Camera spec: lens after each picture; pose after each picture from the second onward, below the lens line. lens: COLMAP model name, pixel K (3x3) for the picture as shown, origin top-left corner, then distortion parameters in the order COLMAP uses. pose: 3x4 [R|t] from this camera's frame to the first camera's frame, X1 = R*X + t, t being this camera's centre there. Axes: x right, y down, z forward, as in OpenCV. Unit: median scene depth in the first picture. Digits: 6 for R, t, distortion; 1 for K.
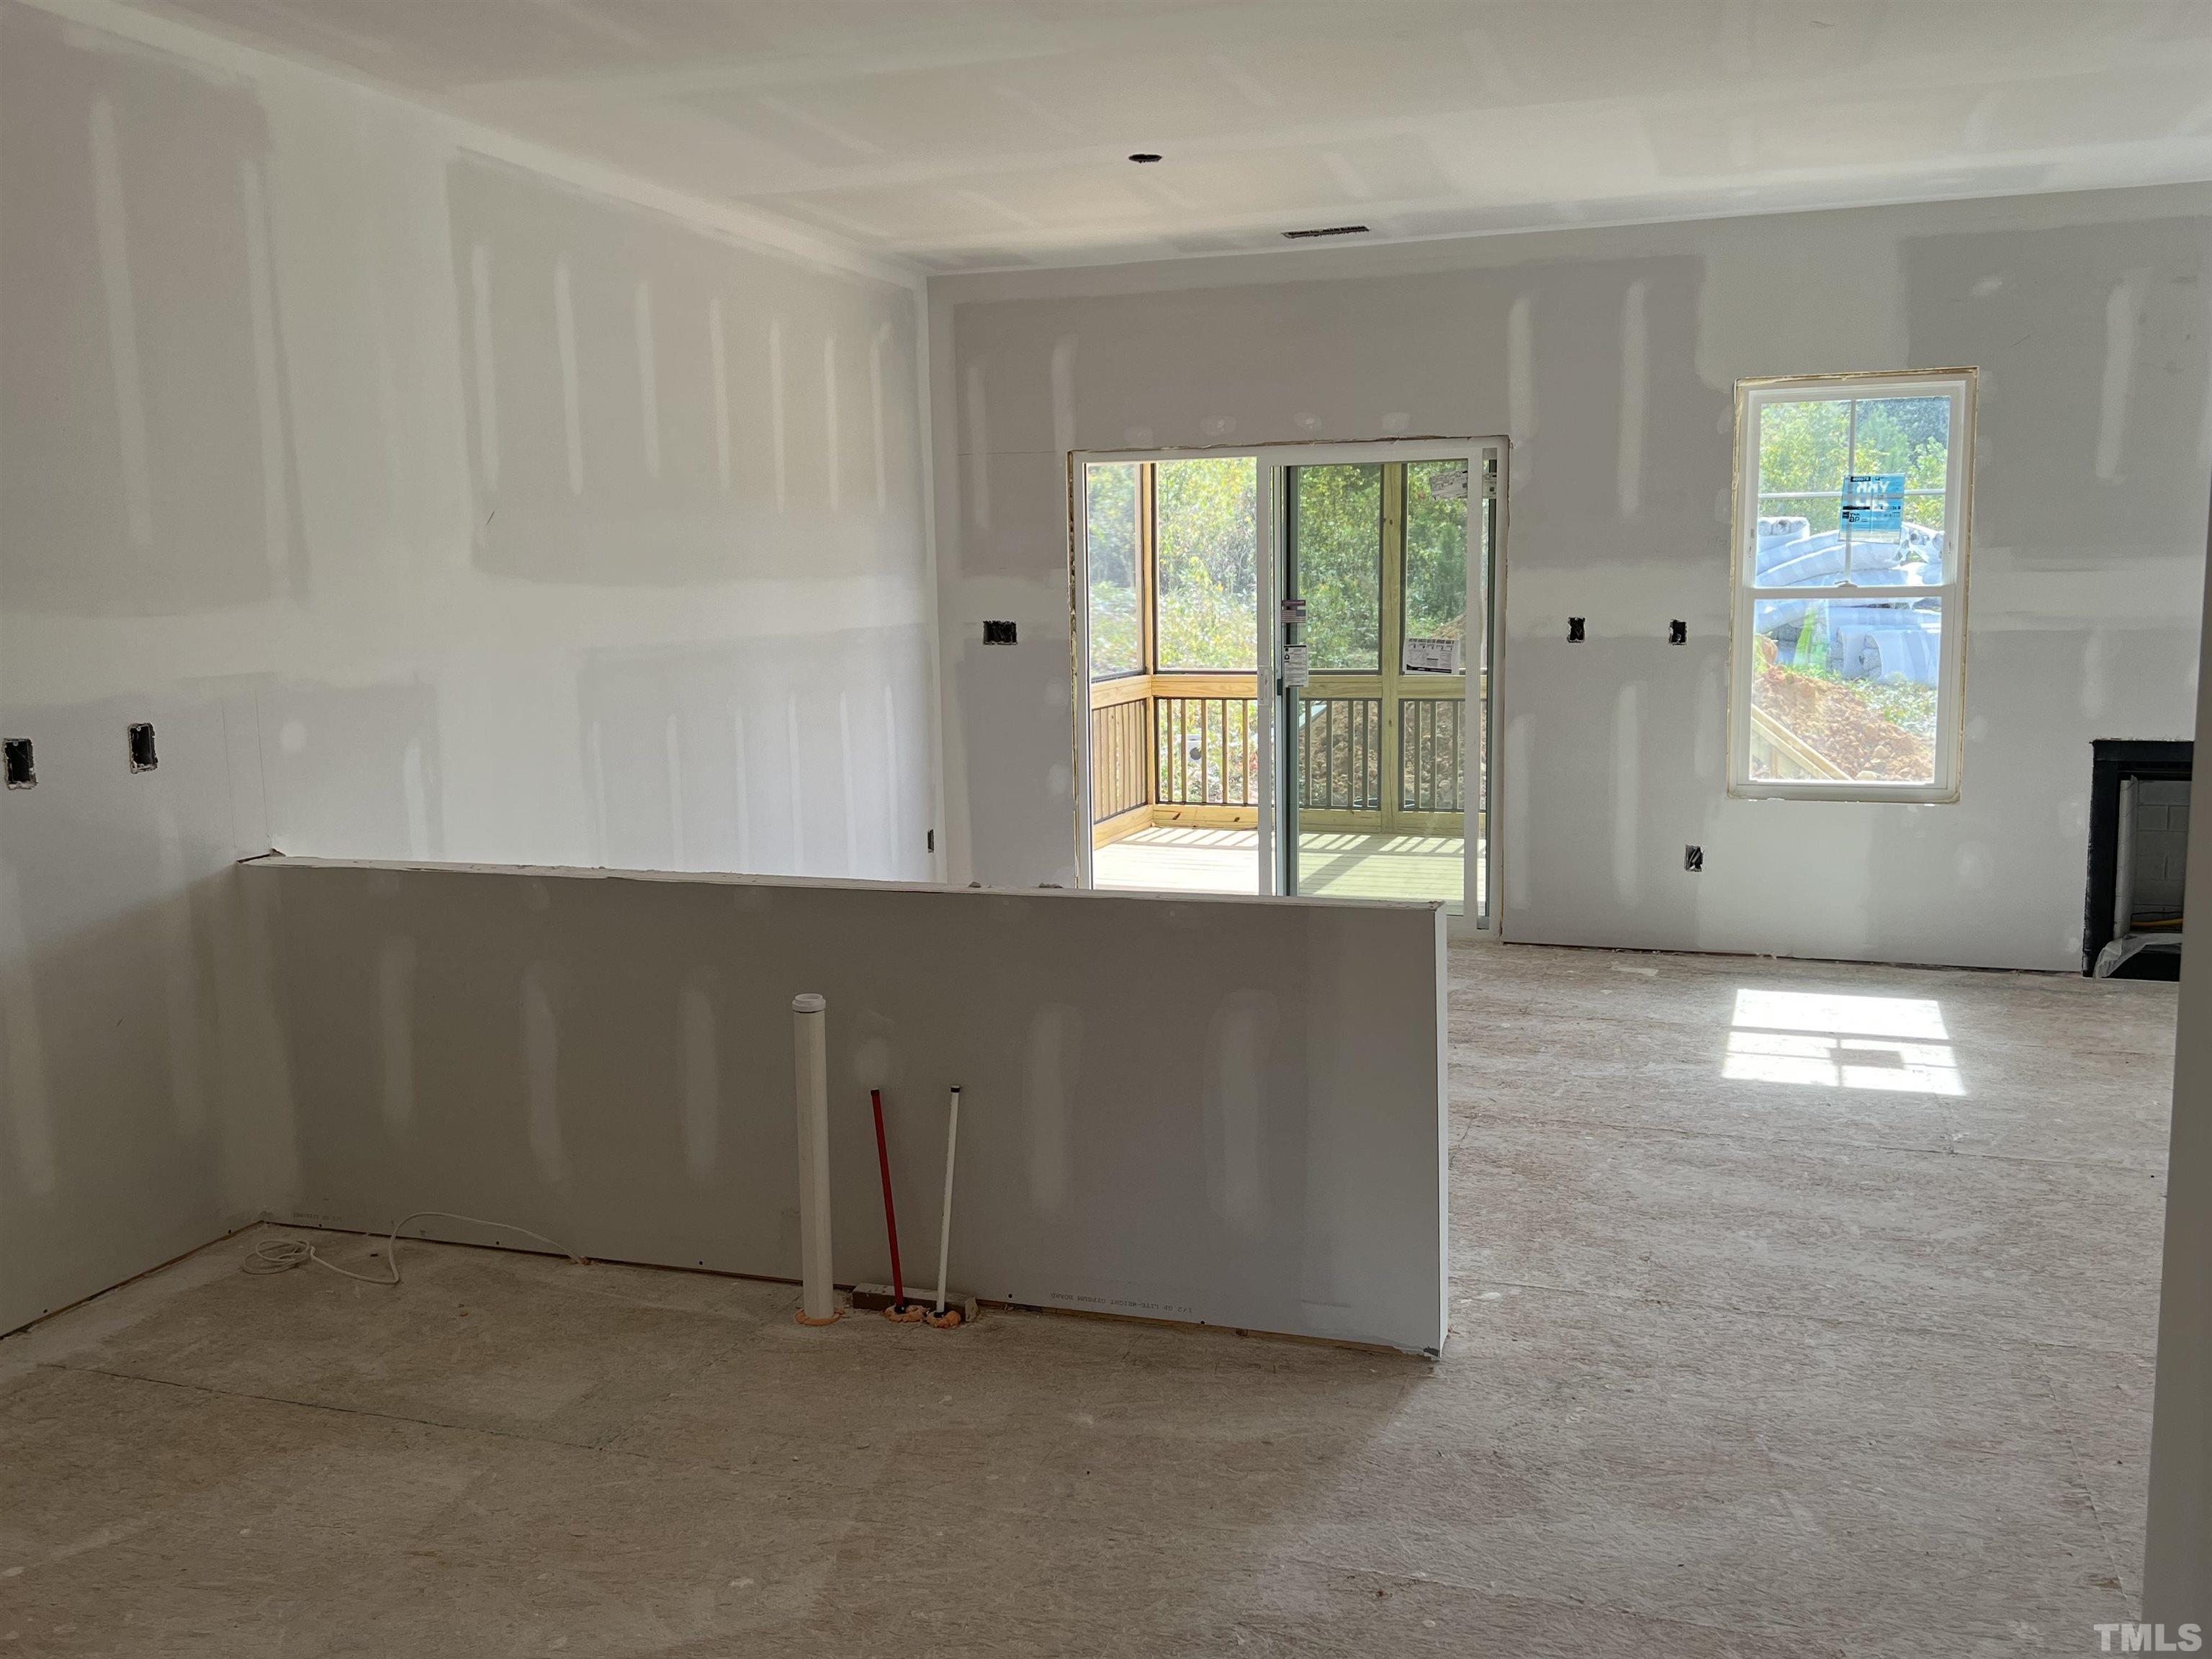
lens RADIAL K [[1868.0, 0, 1125.2], [0, 1868.0, 824.8], [0, 0, 1]] dist [0.110372, -0.141490]
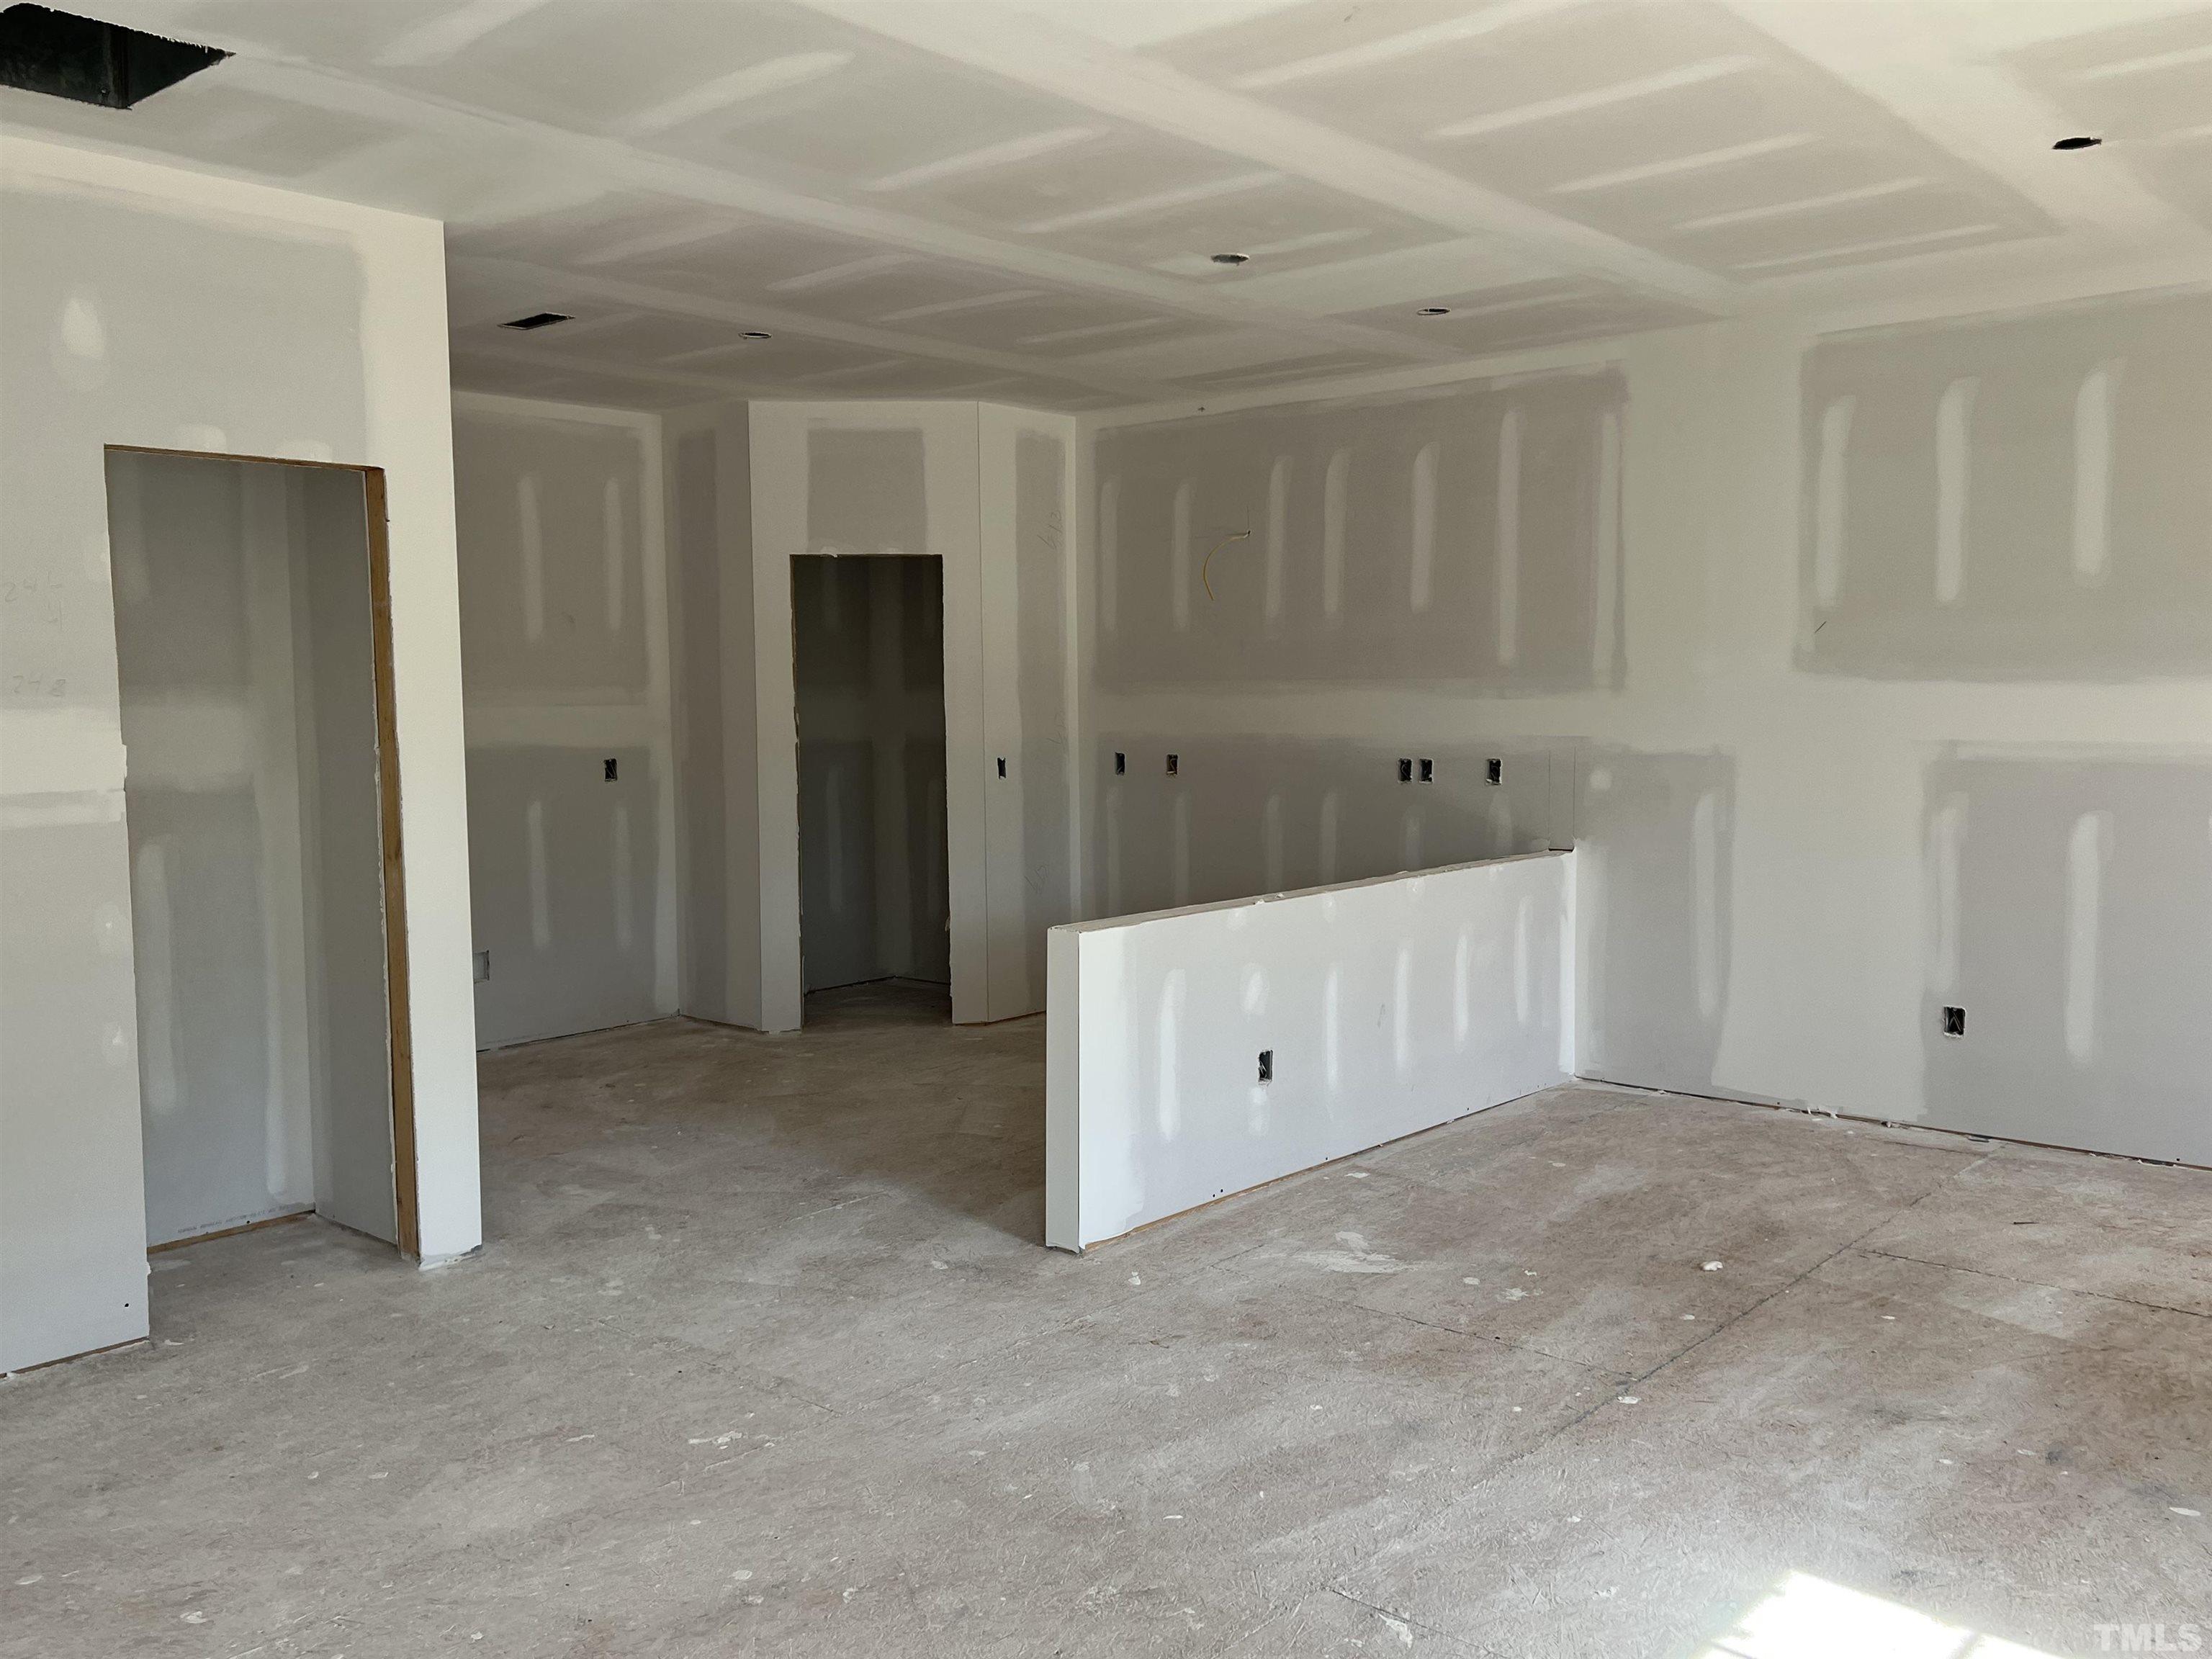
lens RADIAL K [[1868.0, 0, 1125.2], [0, 1868.0, 824.8], [0, 0, 1]] dist [0.110372, -0.141490]
pose [[-0.390498, 0.091861, -0.916009, 0.739255], [-0.109554, 0.983302, 0.145313, -0.125062], [0.914062, 0.157096, -0.373913, 0.807403]]
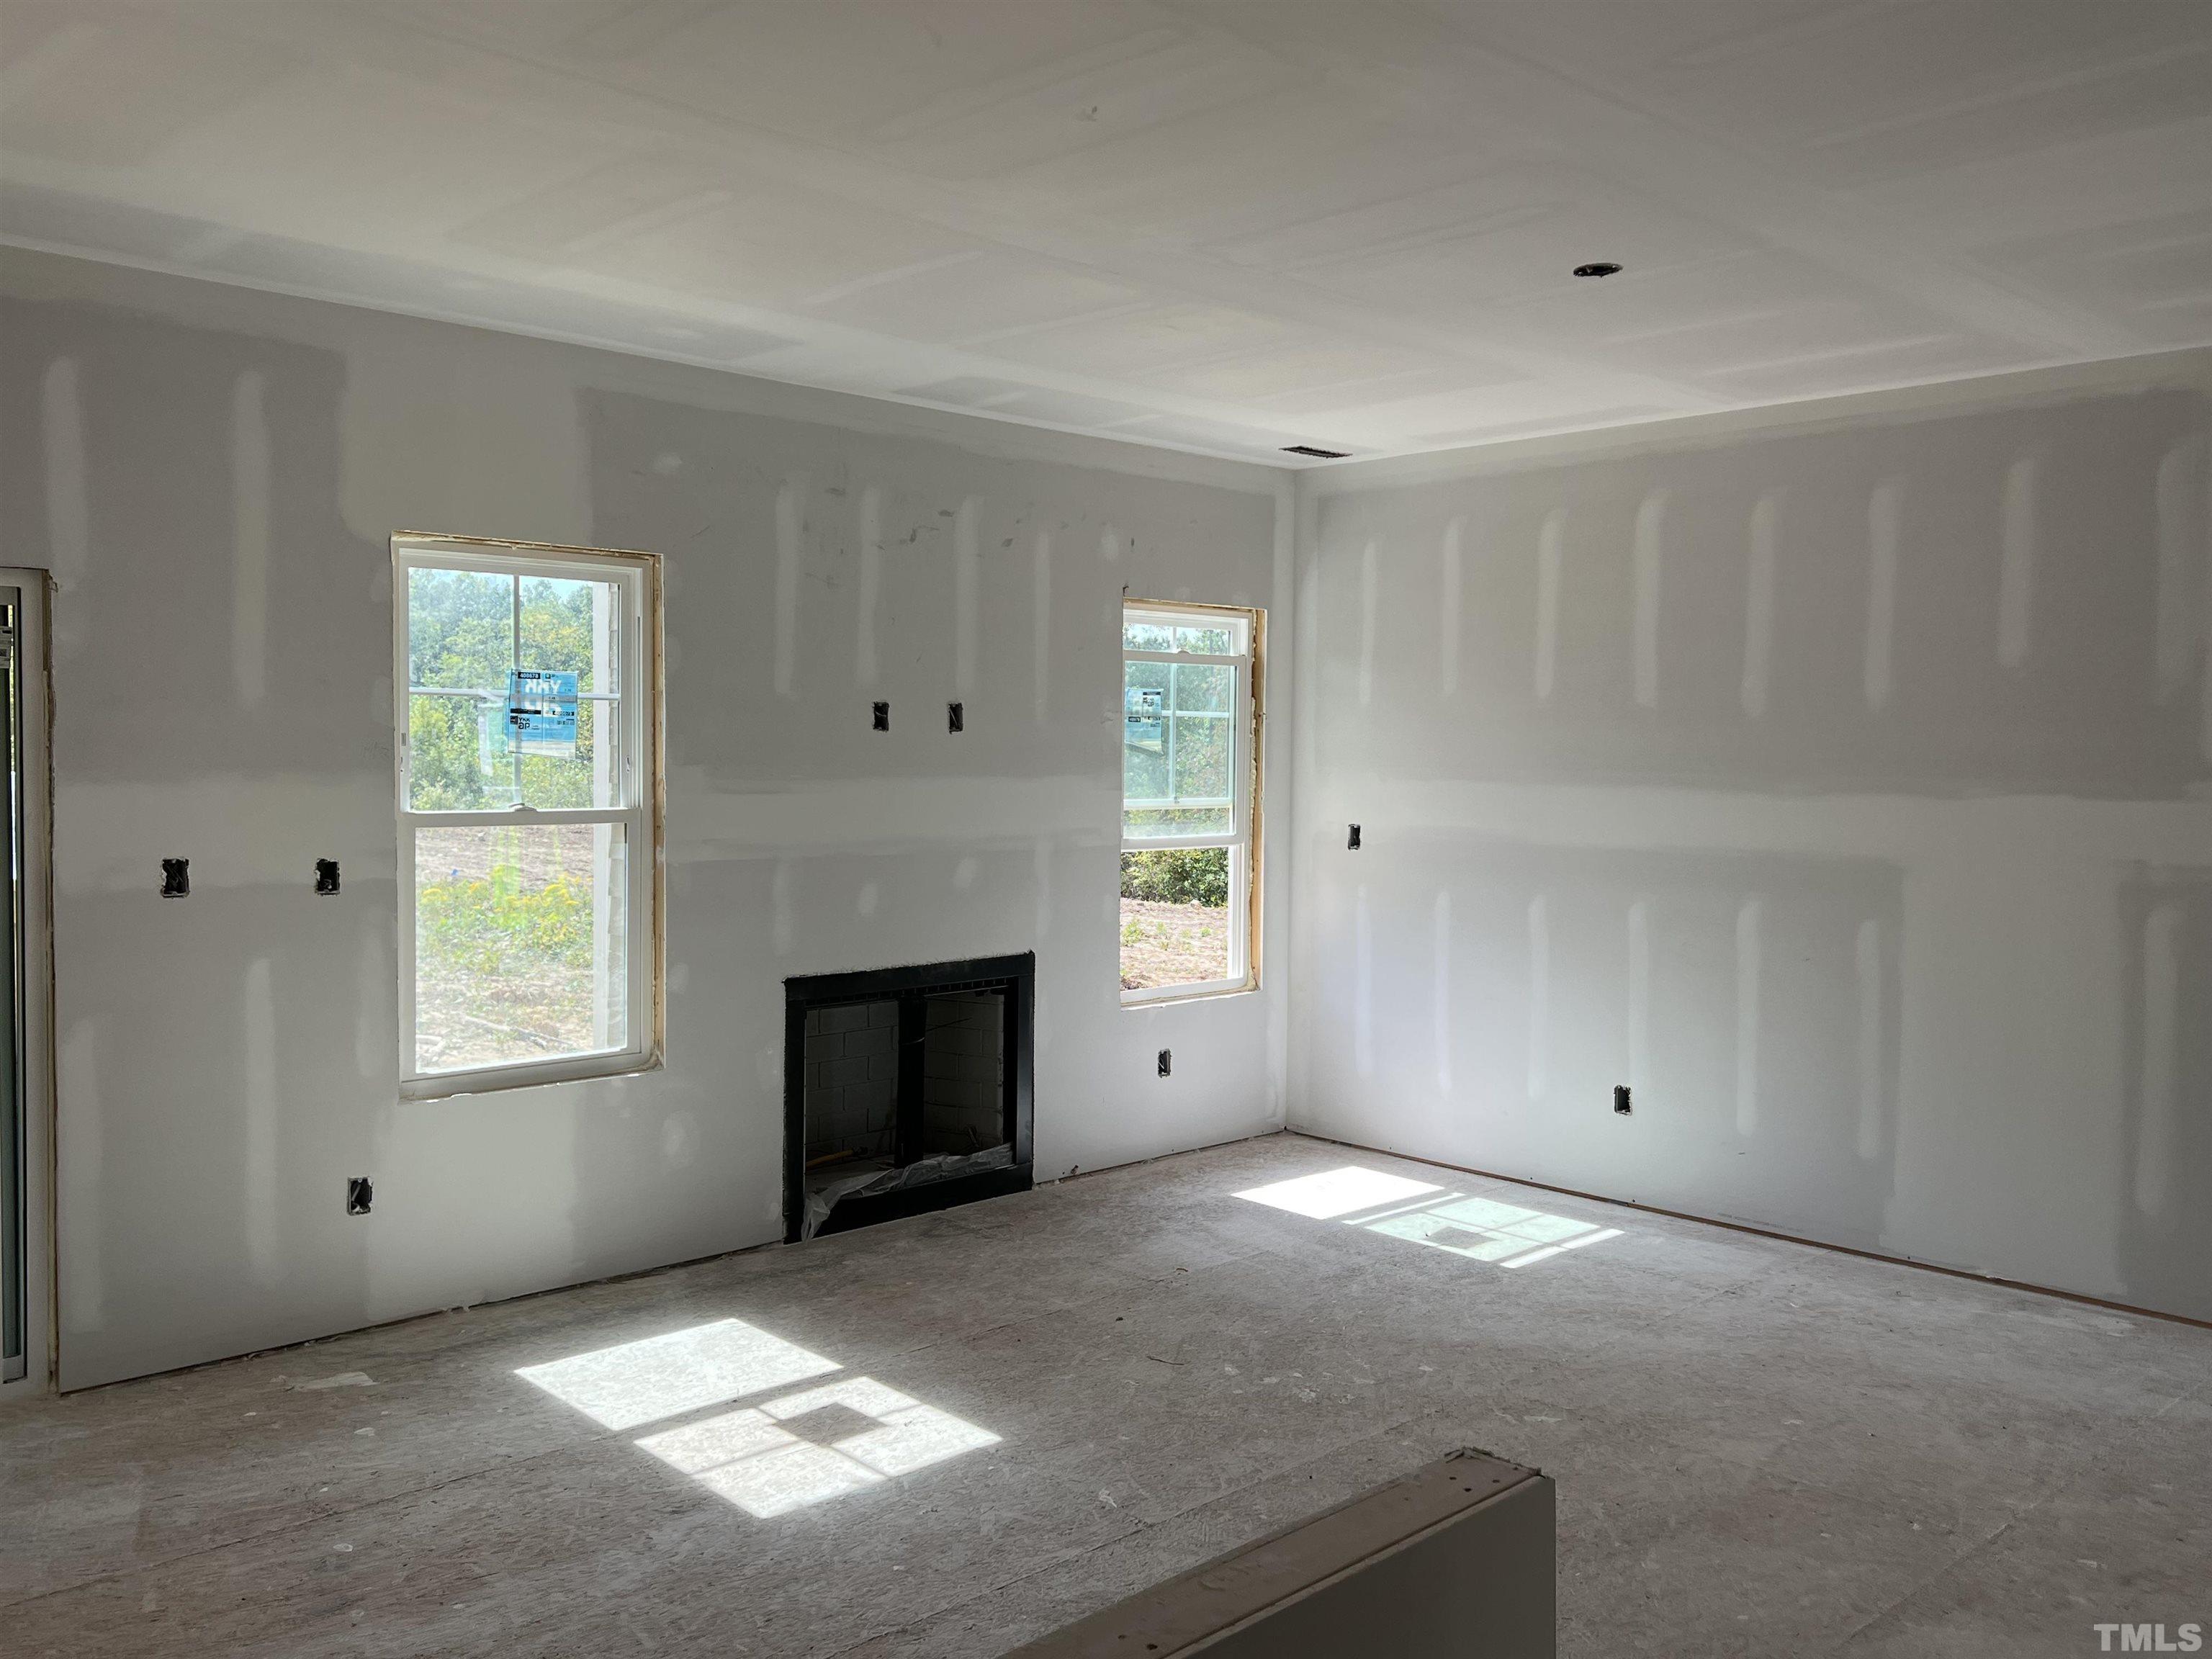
lens RADIAL K [[1868.0, 0, 1125.2], [0, 1868.0, 824.8], [0, 0, 1]] dist [0.110372, -0.141490]
pose [[0.463816, -0.021206, 0.885678, -0.196663], [0.103015, 0.994223, -0.030142, -0.071672], [-0.879922, 0.105218, 0.463321, 0.426586]]
